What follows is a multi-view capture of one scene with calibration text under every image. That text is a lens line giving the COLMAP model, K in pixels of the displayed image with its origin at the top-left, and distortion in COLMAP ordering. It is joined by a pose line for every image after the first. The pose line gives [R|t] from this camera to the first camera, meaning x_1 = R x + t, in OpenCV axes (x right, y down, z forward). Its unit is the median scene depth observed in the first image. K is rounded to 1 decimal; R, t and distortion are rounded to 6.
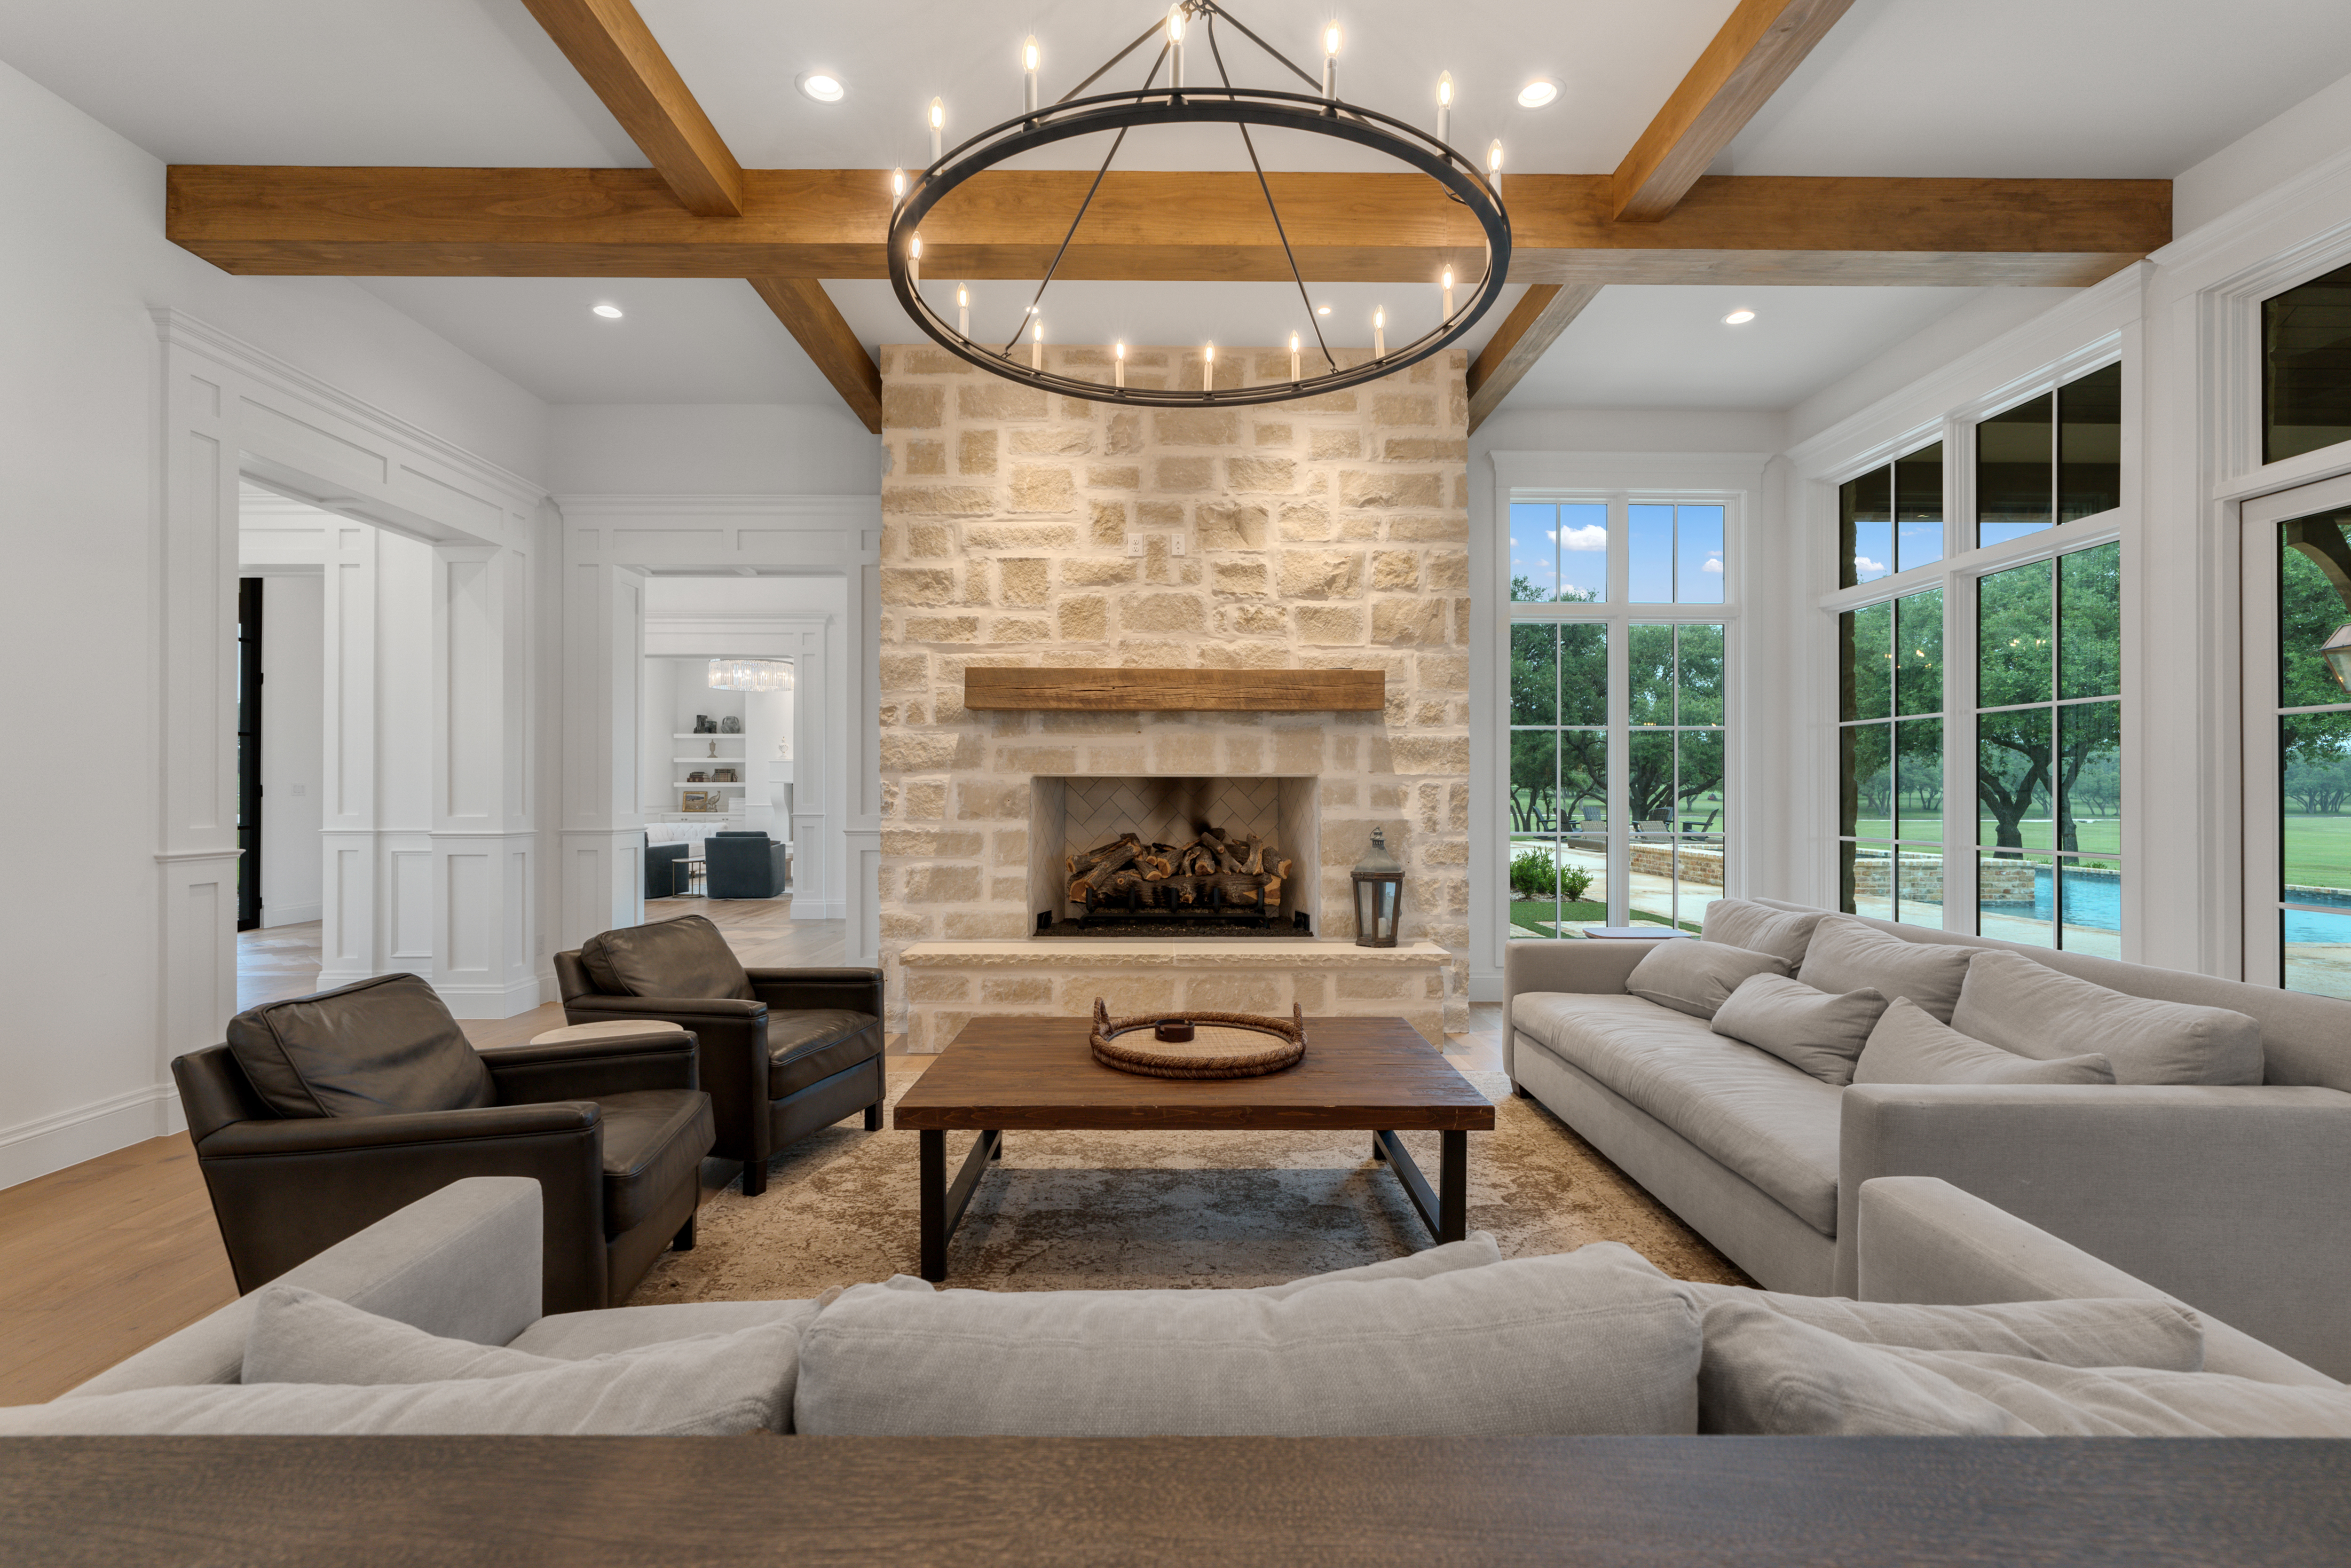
lens RADIAL K [[1065.1, 0, 1175.5], [0, 1065.1, 784.0], [0, 0, 1]] dist [-0.010977, 0.000311]
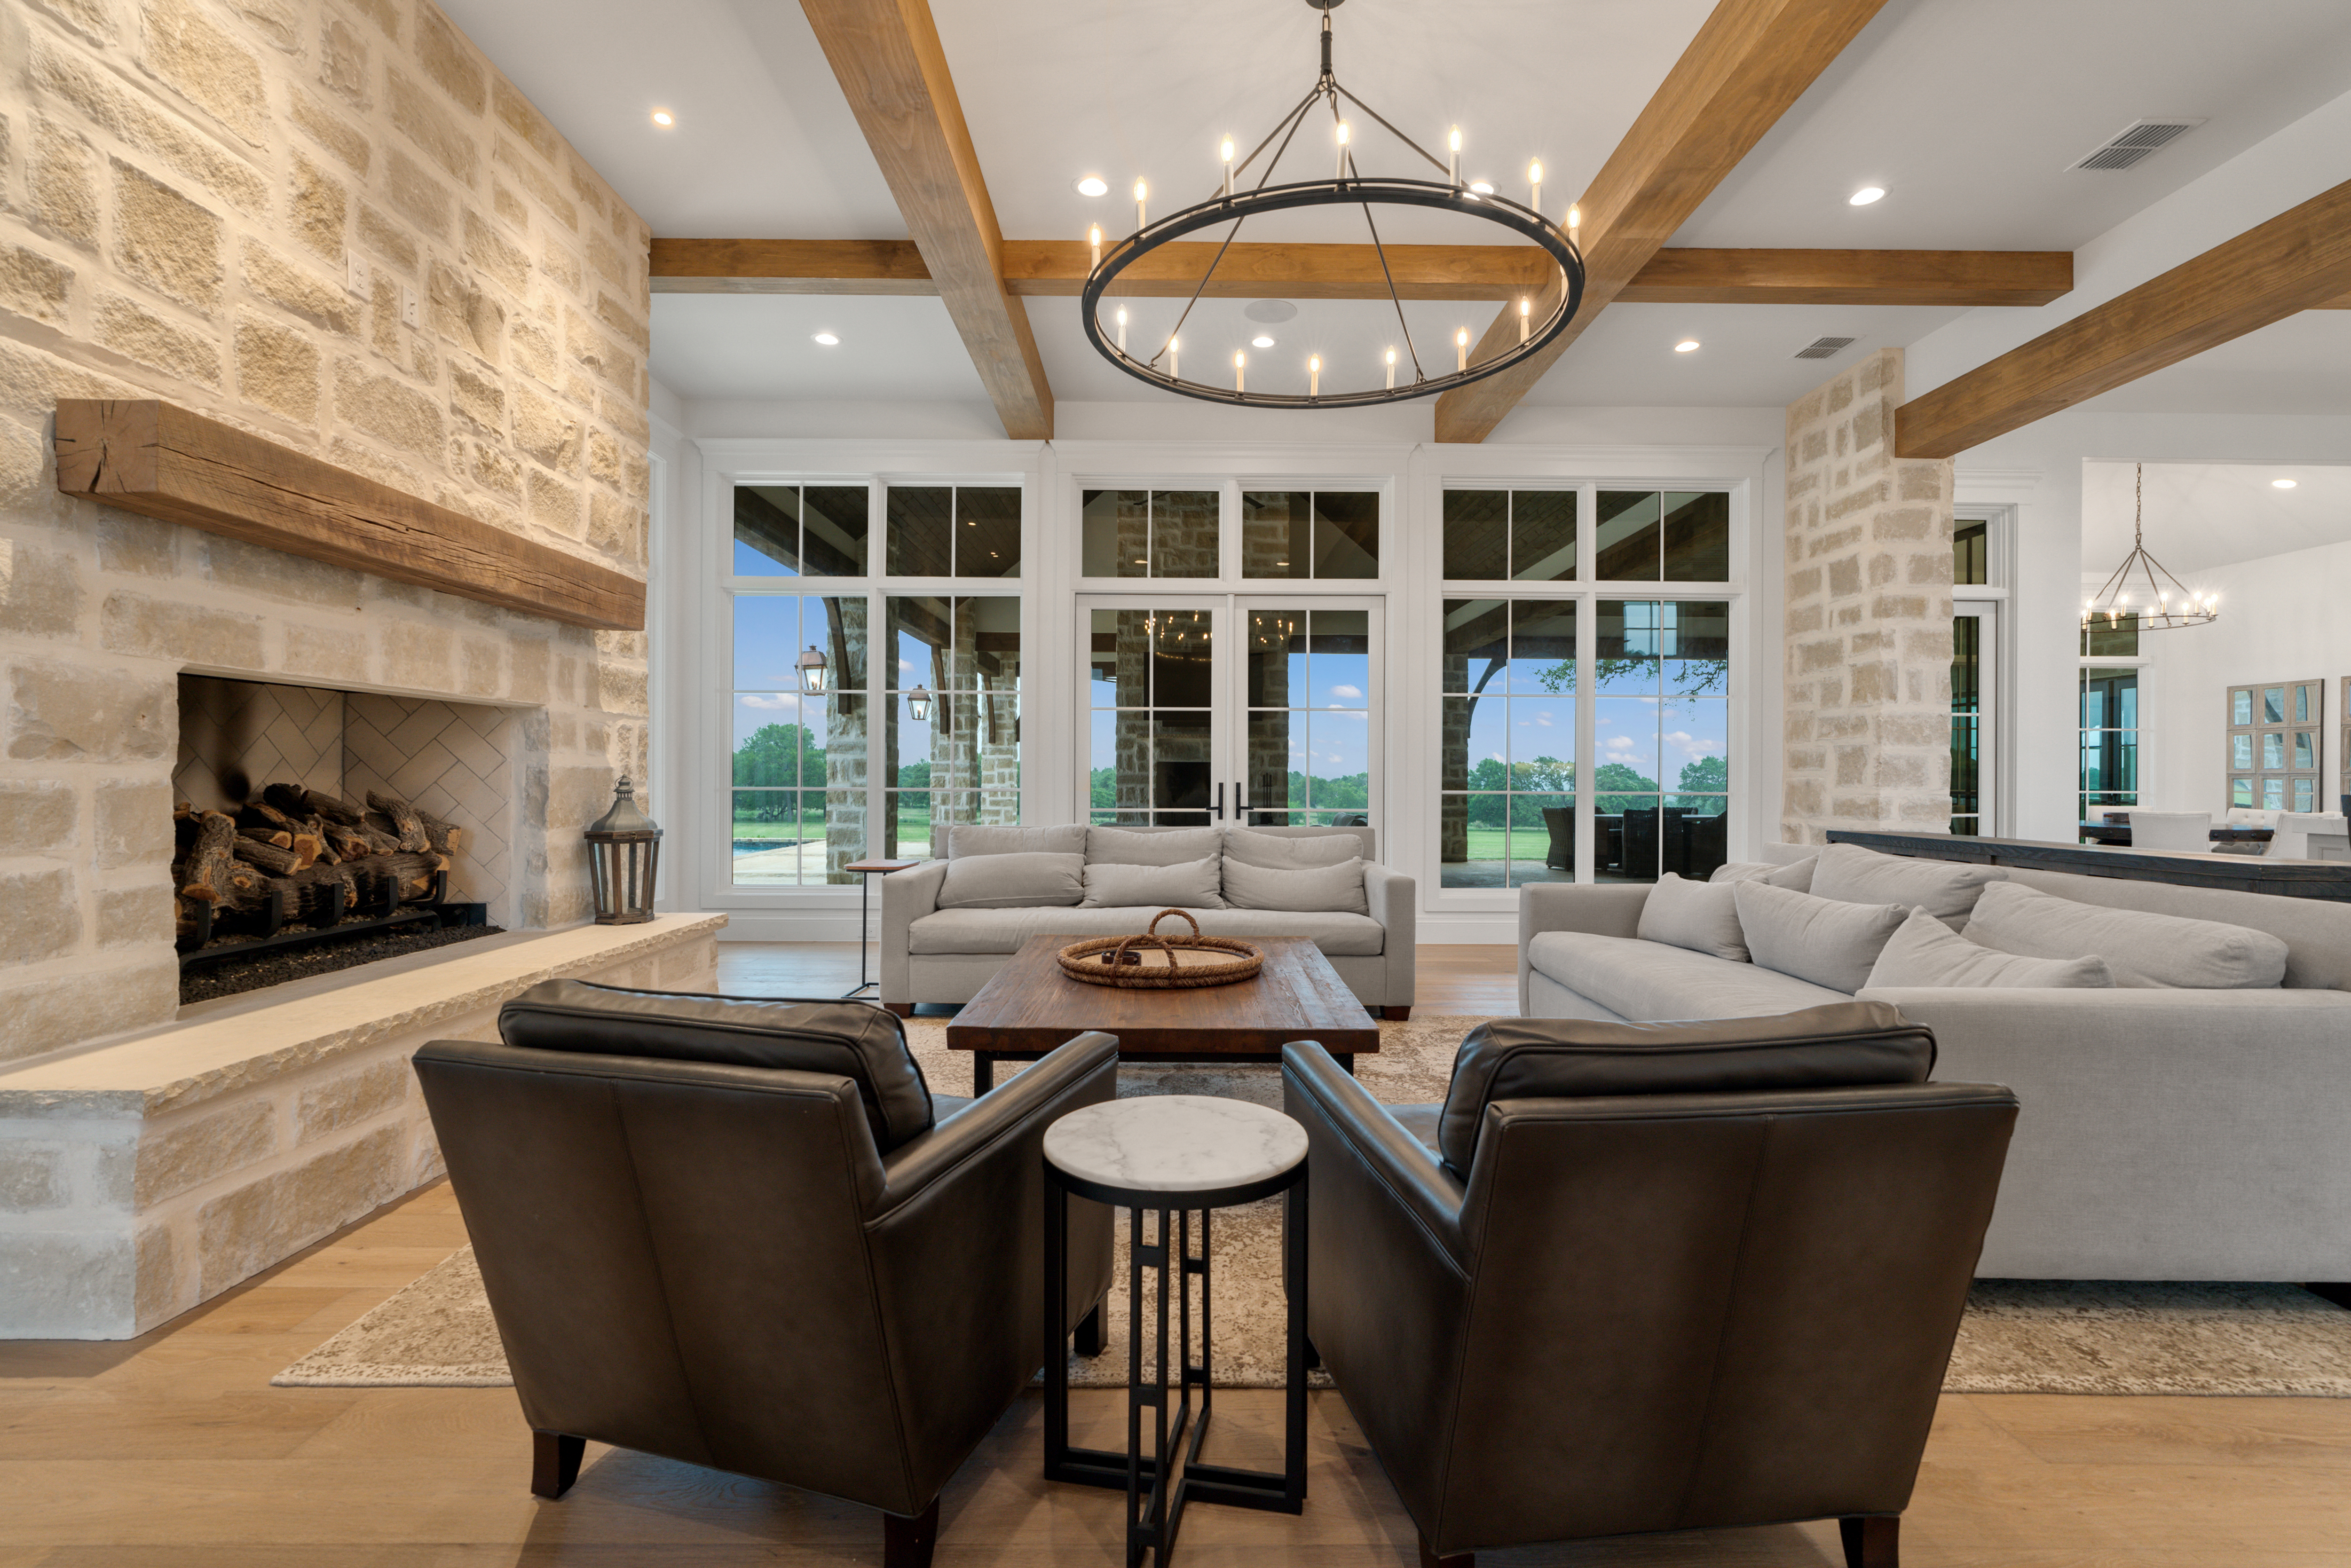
lens RADIAL K [[1061.4, 0, 1174.8], [0, 1061.4, 775.8], [0, 0, 1]] dist [-0.007959, 0.003997]
pose [[0.013593, 0.000675, 0.999907, -0.590848], [-0.011451, 0.999934, -0.000520, 0.035143], [-0.999842, -0.011443, 0.013599, 0.558959]]
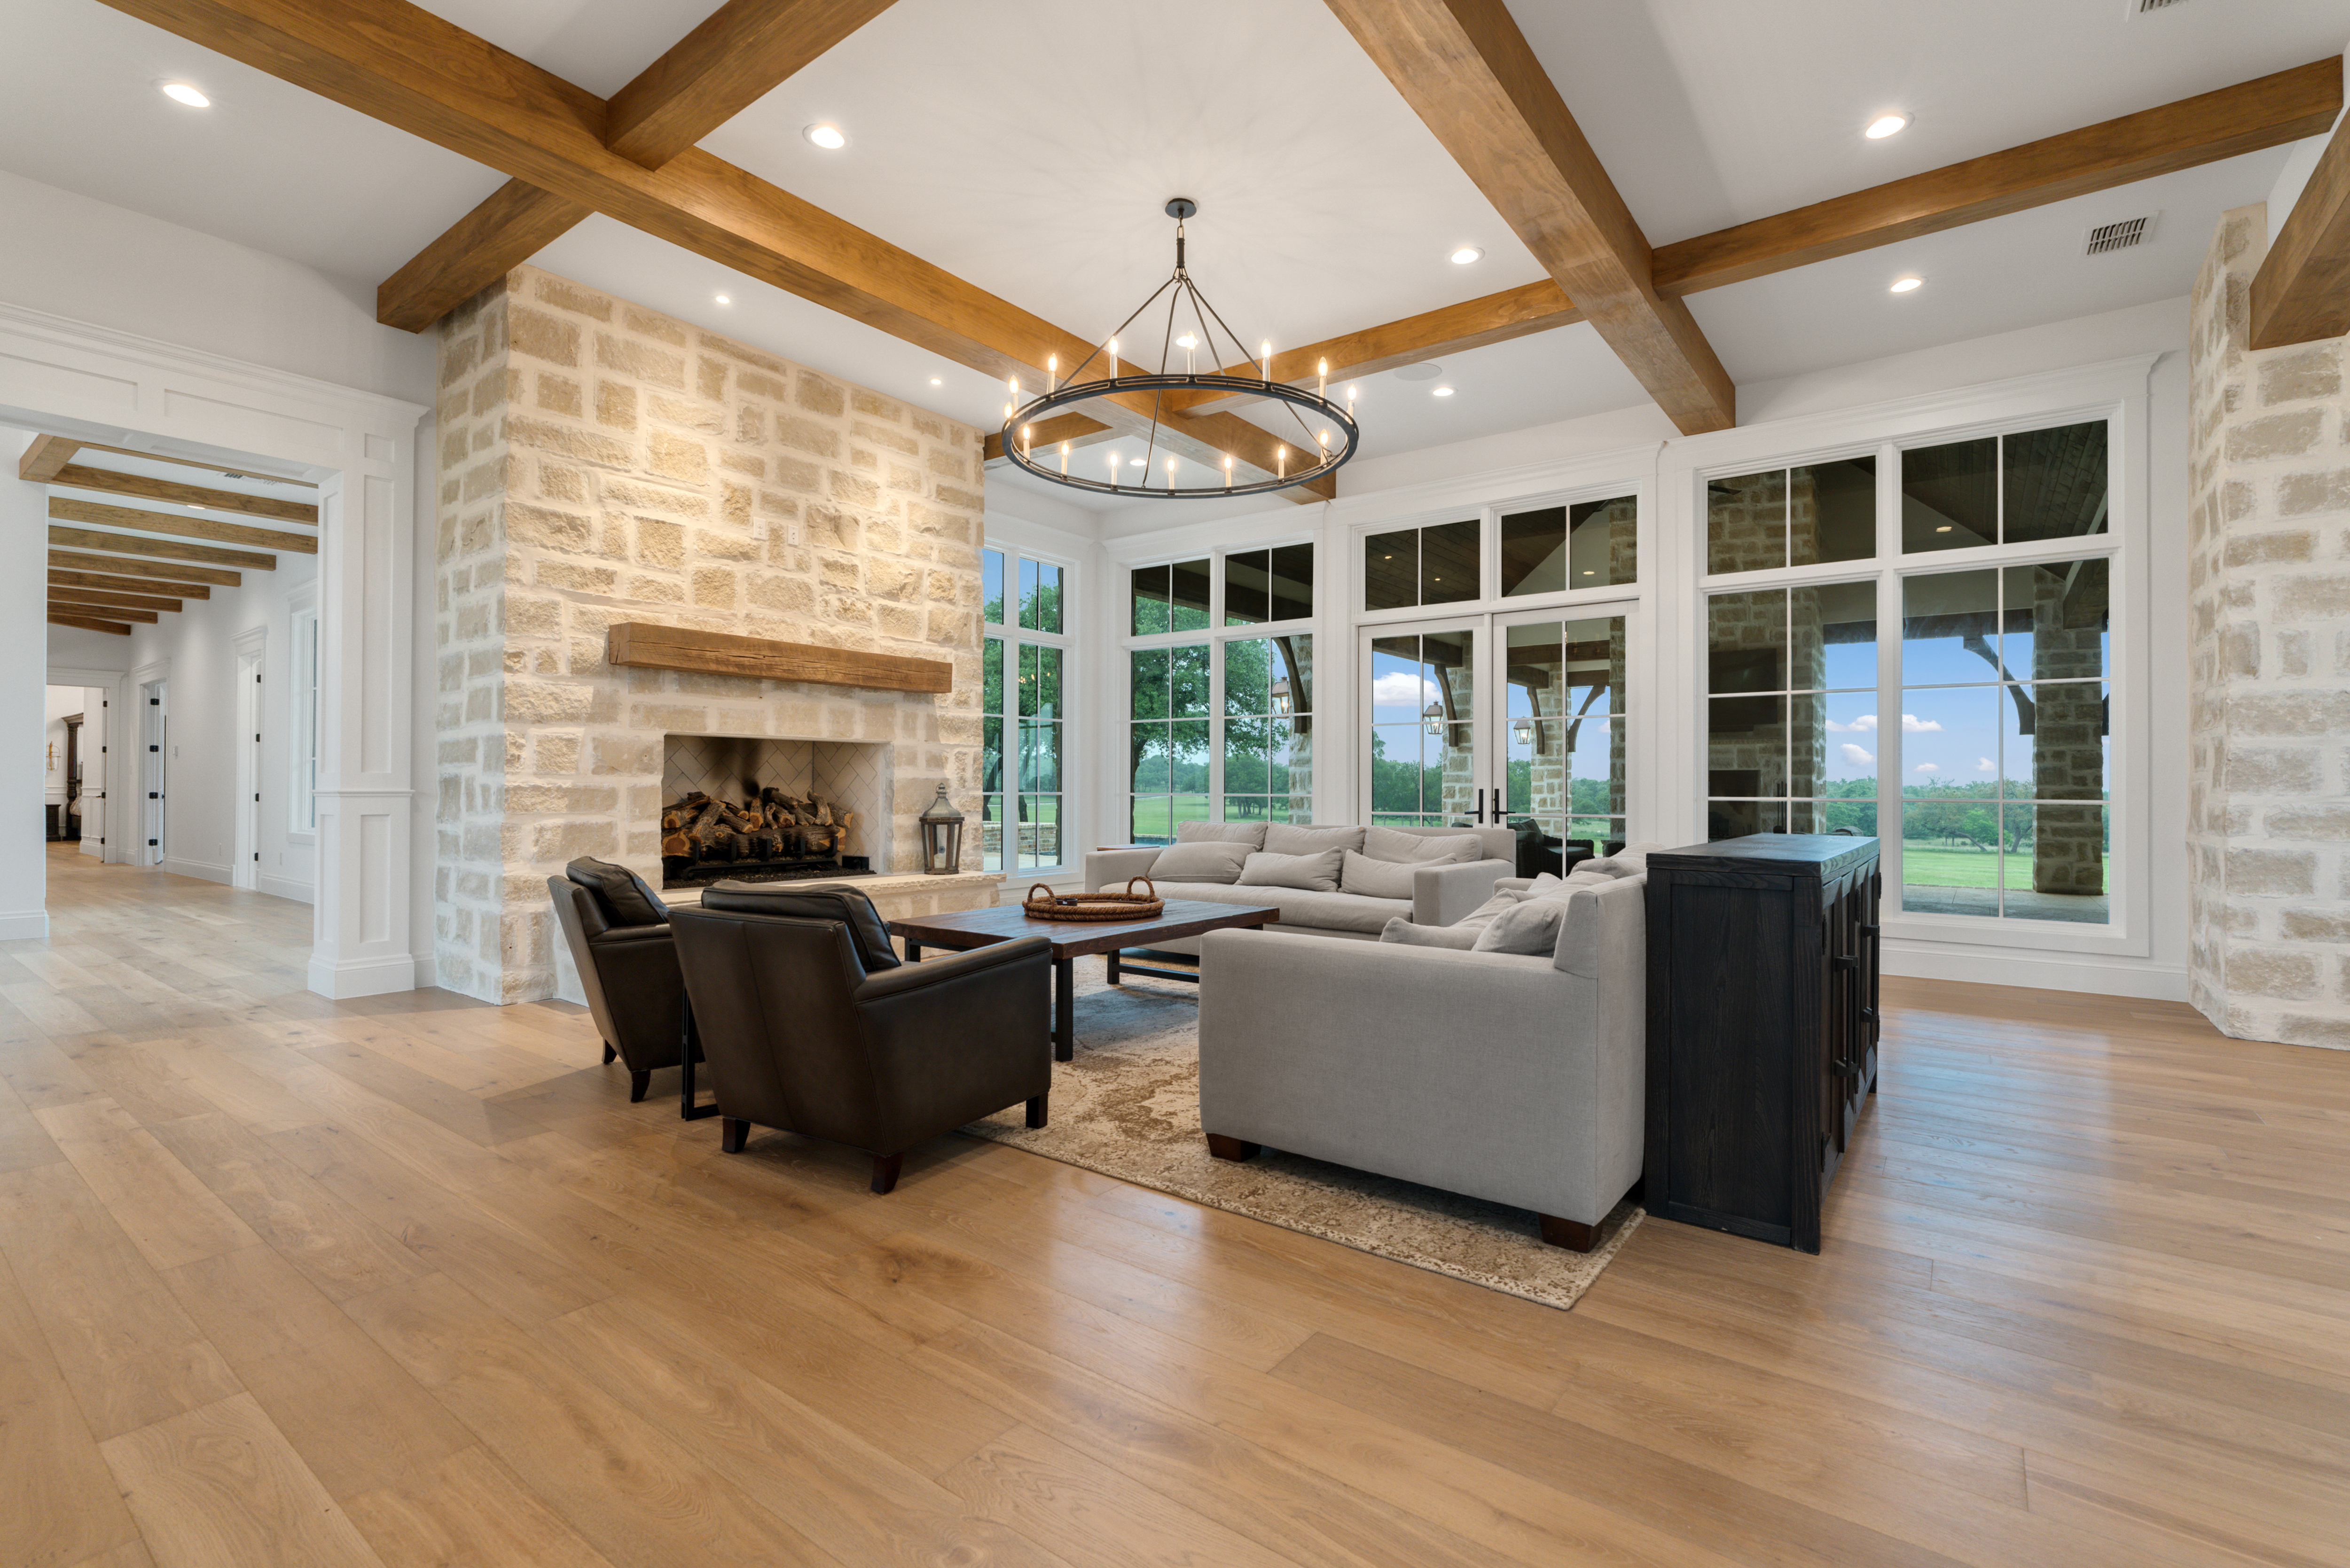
lens RADIAL K [[1060.9, 0, 1174.3], [0, 1060.9, 775.8], [0, 0, 1]] dist [-0.007959, 0.003997]
pose [[0.615074, 0.009498, 0.788412, -0.640343], [-0.007406, 0.999953, -0.006268, 0.036681], [-0.788435, -0.001983, 0.615115, -0.019560]]
